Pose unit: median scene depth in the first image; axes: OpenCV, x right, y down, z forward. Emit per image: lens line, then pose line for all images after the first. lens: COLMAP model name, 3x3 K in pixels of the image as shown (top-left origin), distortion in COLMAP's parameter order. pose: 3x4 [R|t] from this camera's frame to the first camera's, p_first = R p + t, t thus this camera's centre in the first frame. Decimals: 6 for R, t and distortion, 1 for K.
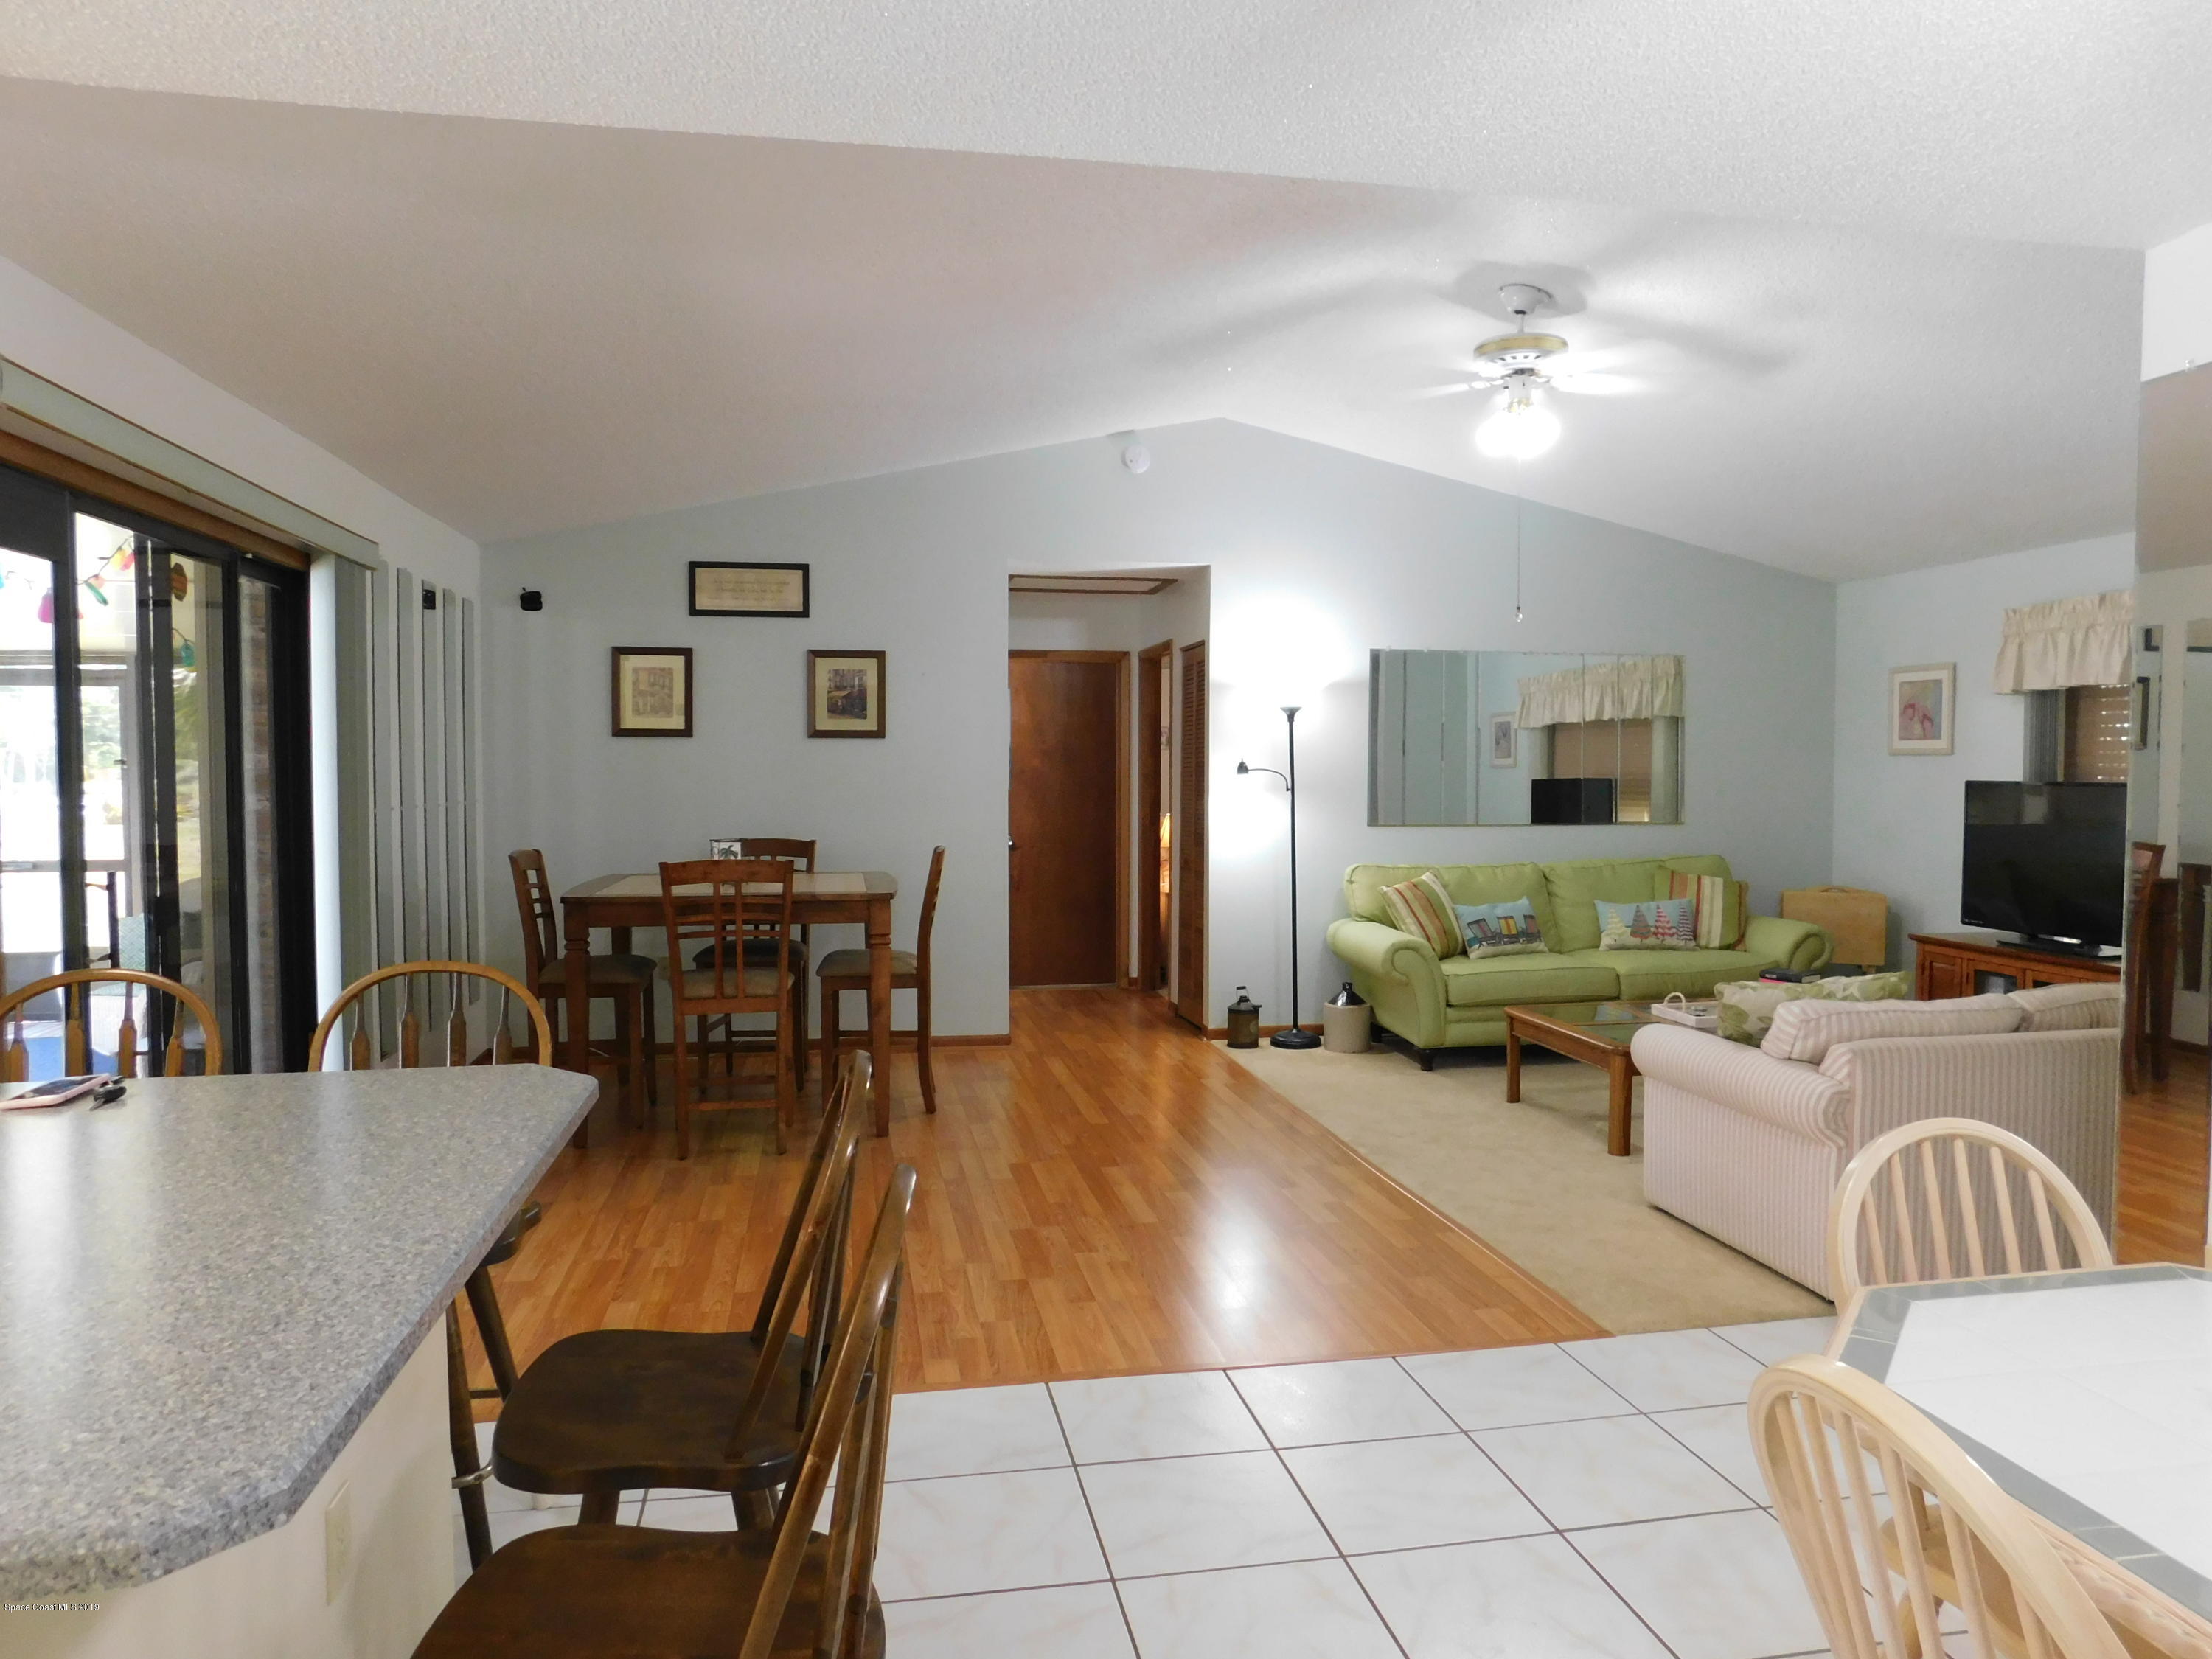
lens RADIAL K [[1460.6, 0, 1116.3], [0, 1460.6, 834.5], [0, 0, 1]] dist [-0.075835, 0.060267]
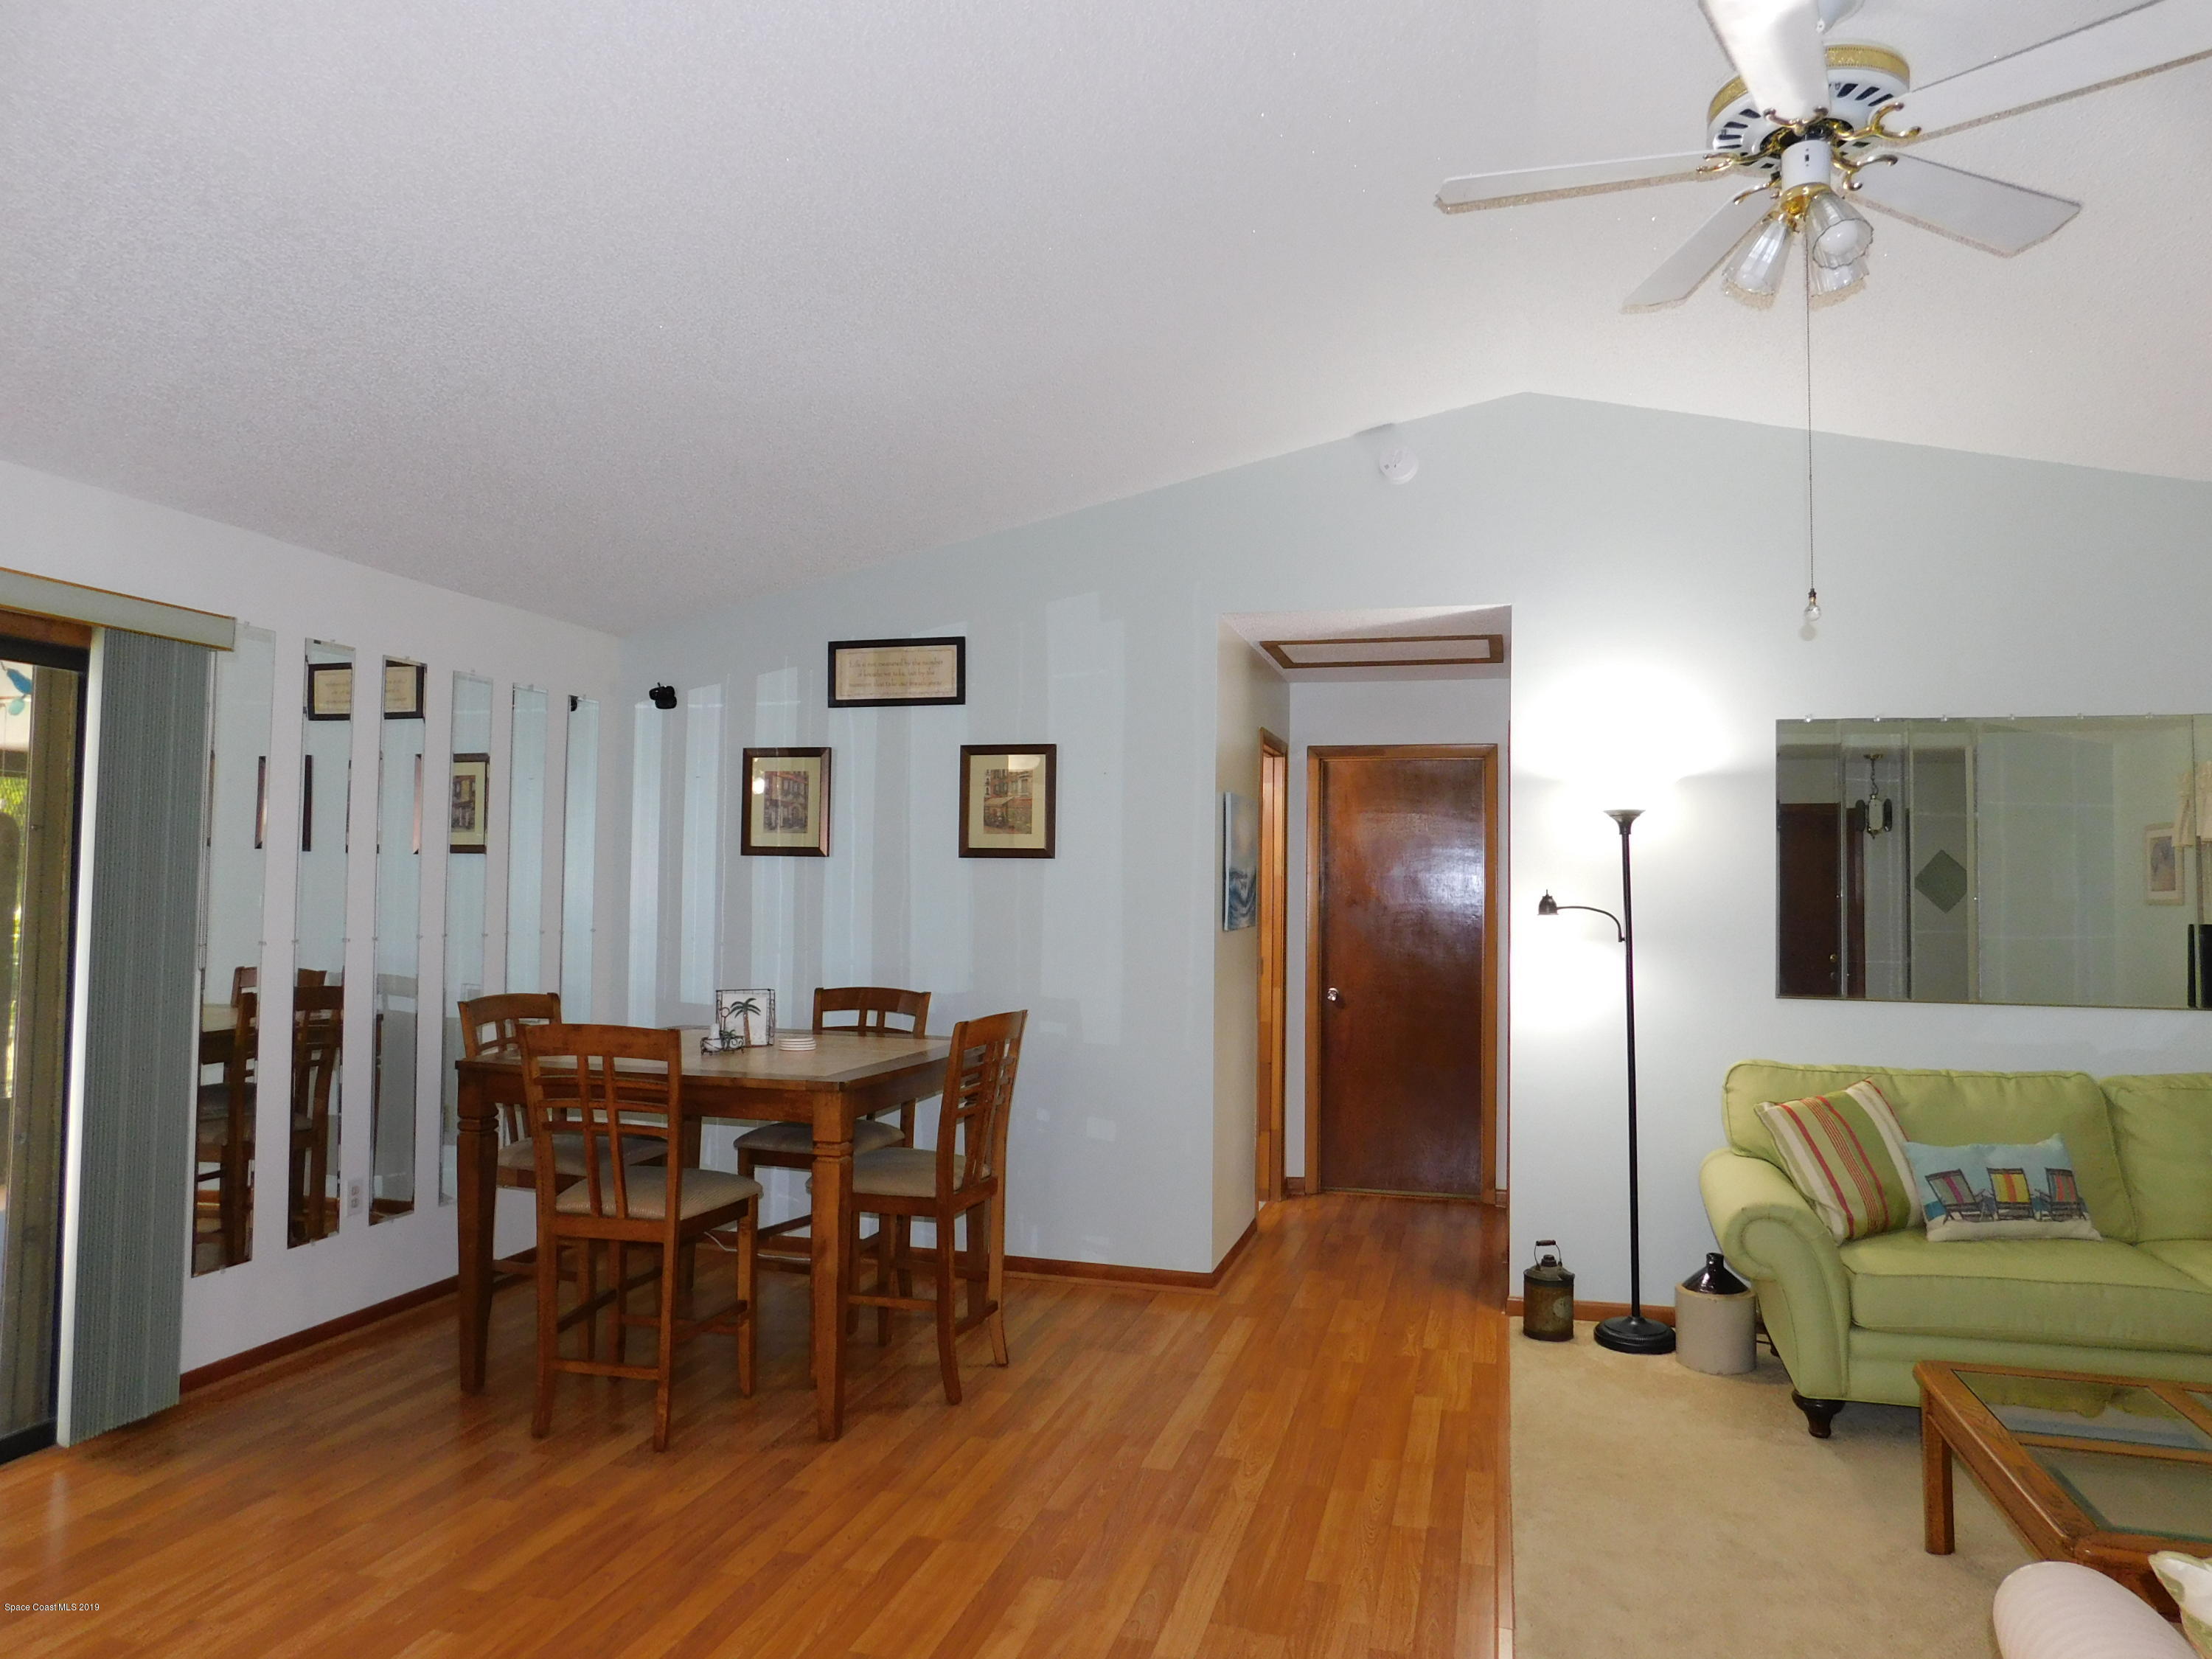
lens RADIAL K [[1460.6, 0, 1111.8], [0, 1460.6, 816.2], [0, 0, 1]] dist [-0.075835, 0.060267]
pose [[0.900224, -0.011416, -0.435278, 0.196113], [-0.031040, 0.995431, -0.090302, -0.020286], [0.434320, 0.094803, 0.895756, 0.327640]]
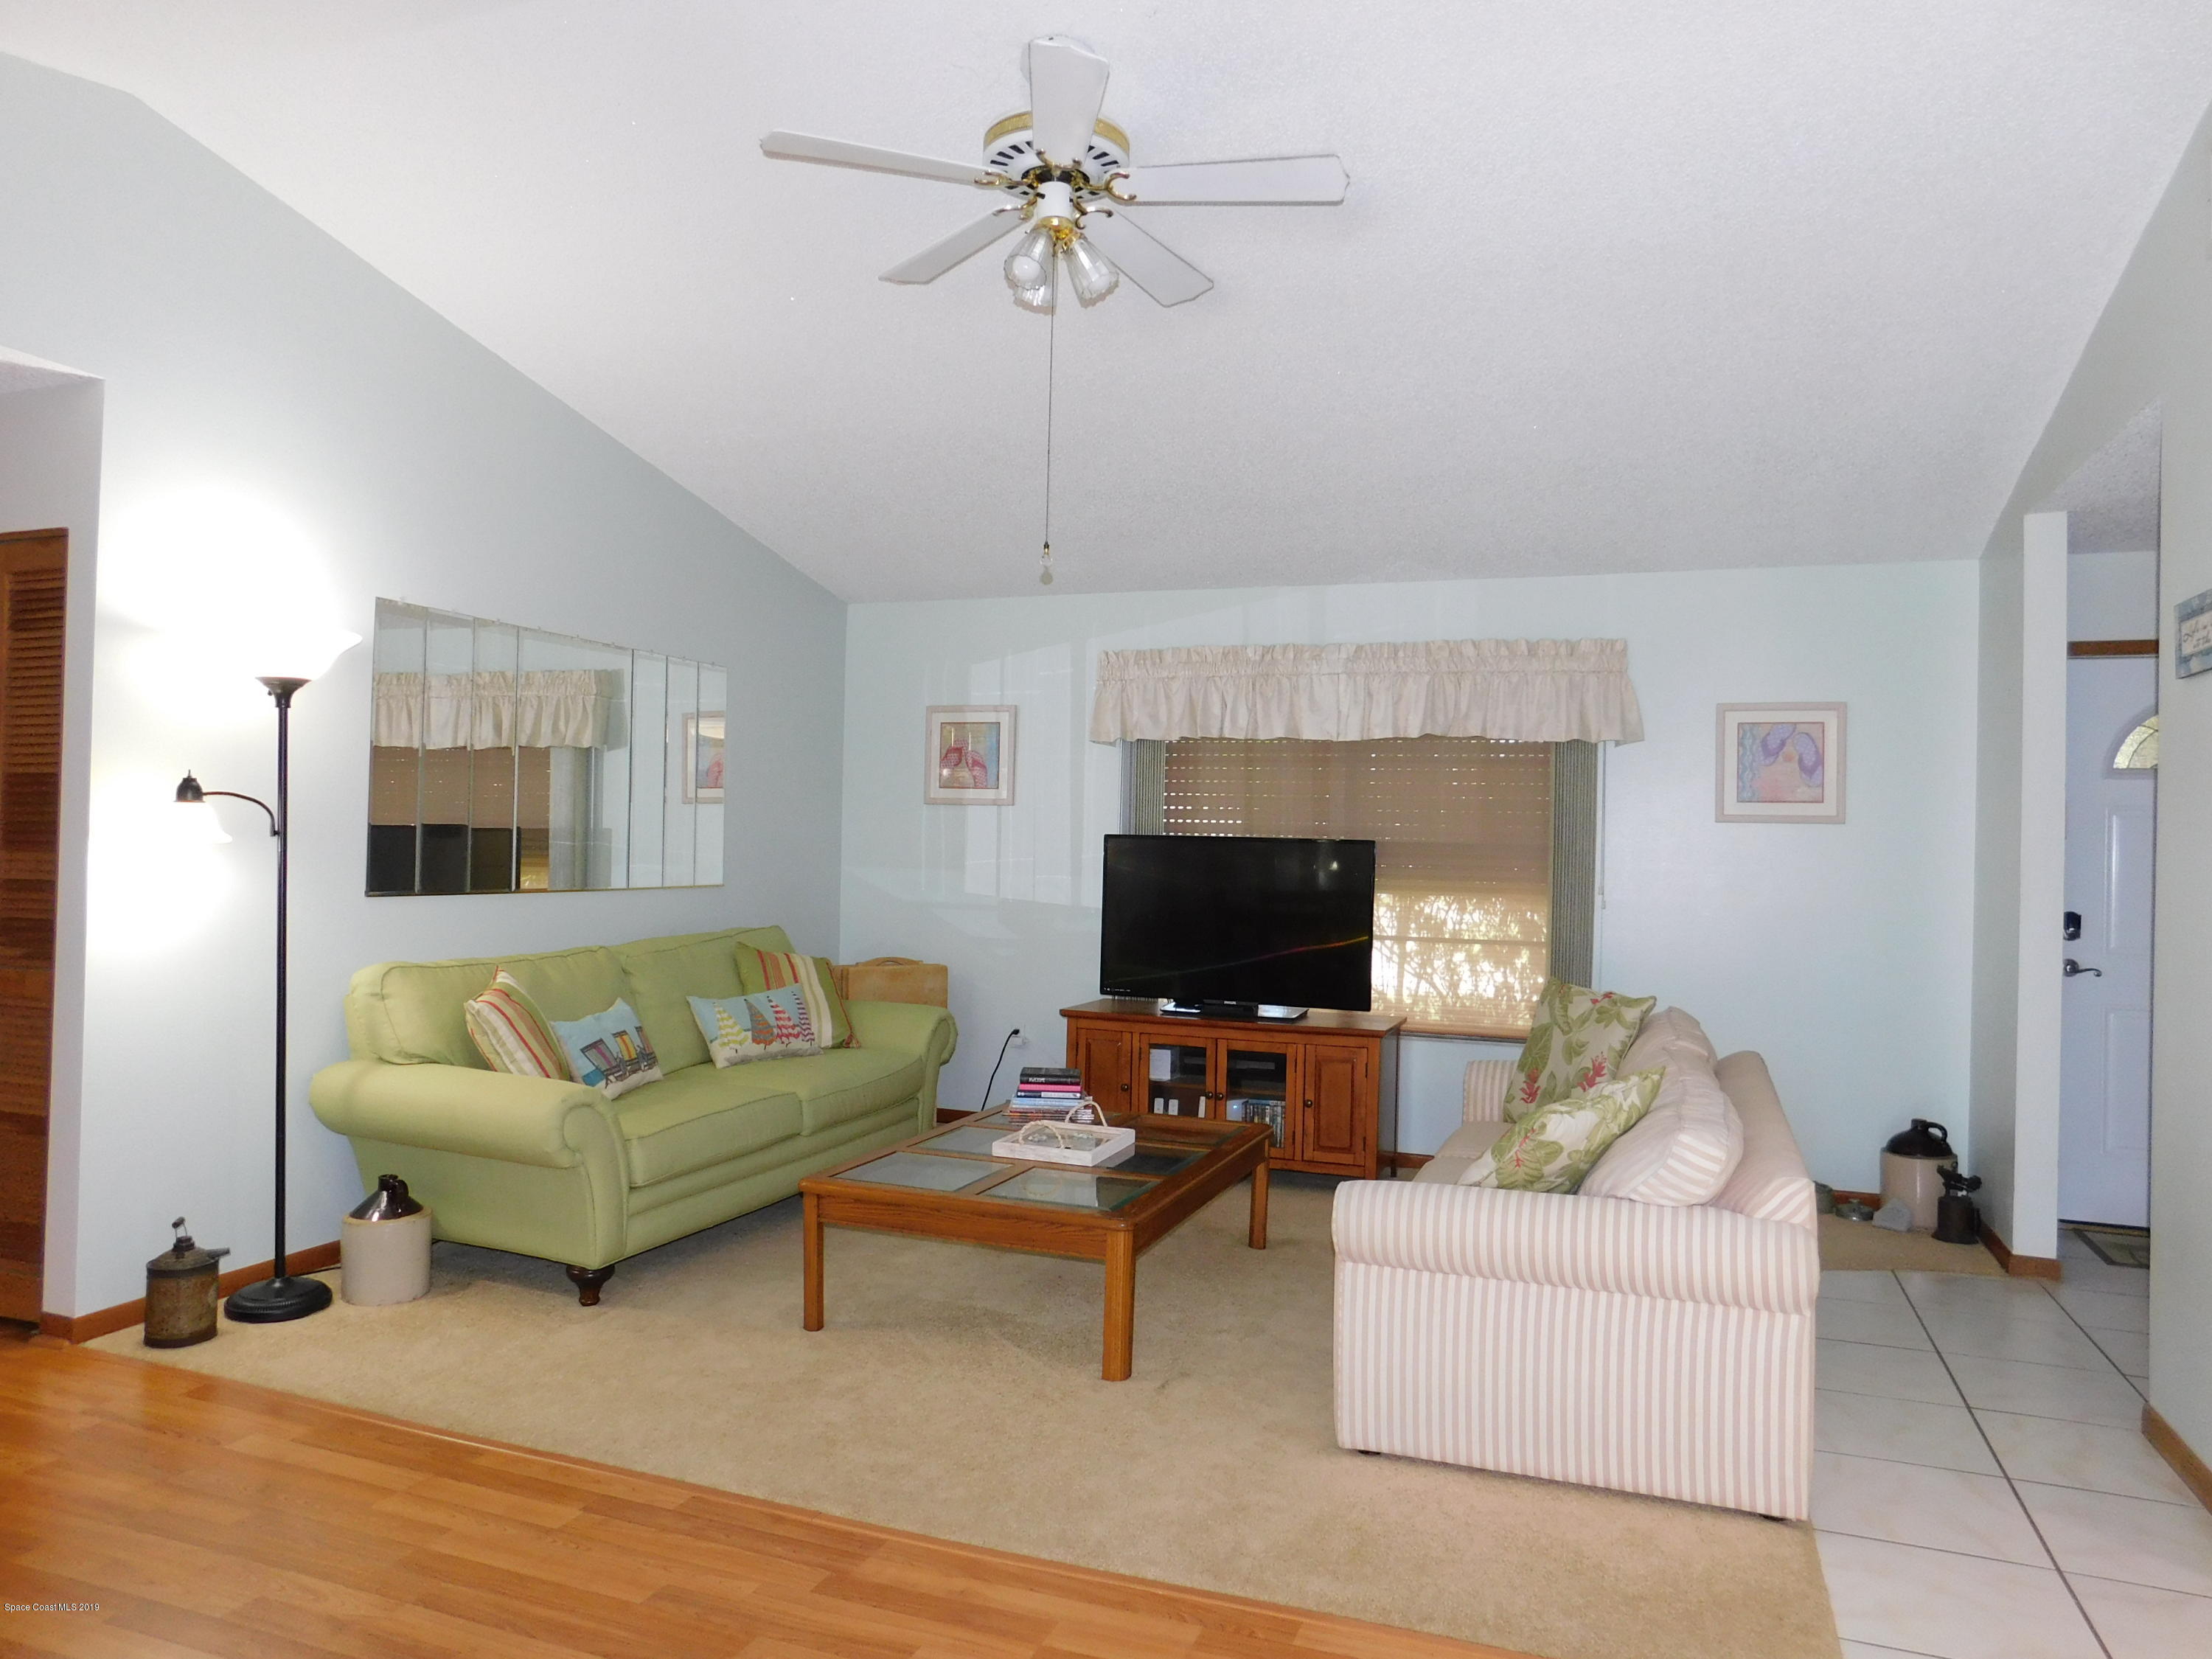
lens RADIAL K [[1460.6, 0, 1097.2], [0, 1460.6, 834.9], [0, 0, 1]] dist [-0.075835, 0.060267]
pose [[0.525225, 0.015872, 0.850816, -0.173005], [0.019177, 0.999351, -0.030481, -0.008281], [-0.850747, 0.032326, 0.524580, 0.471952]]
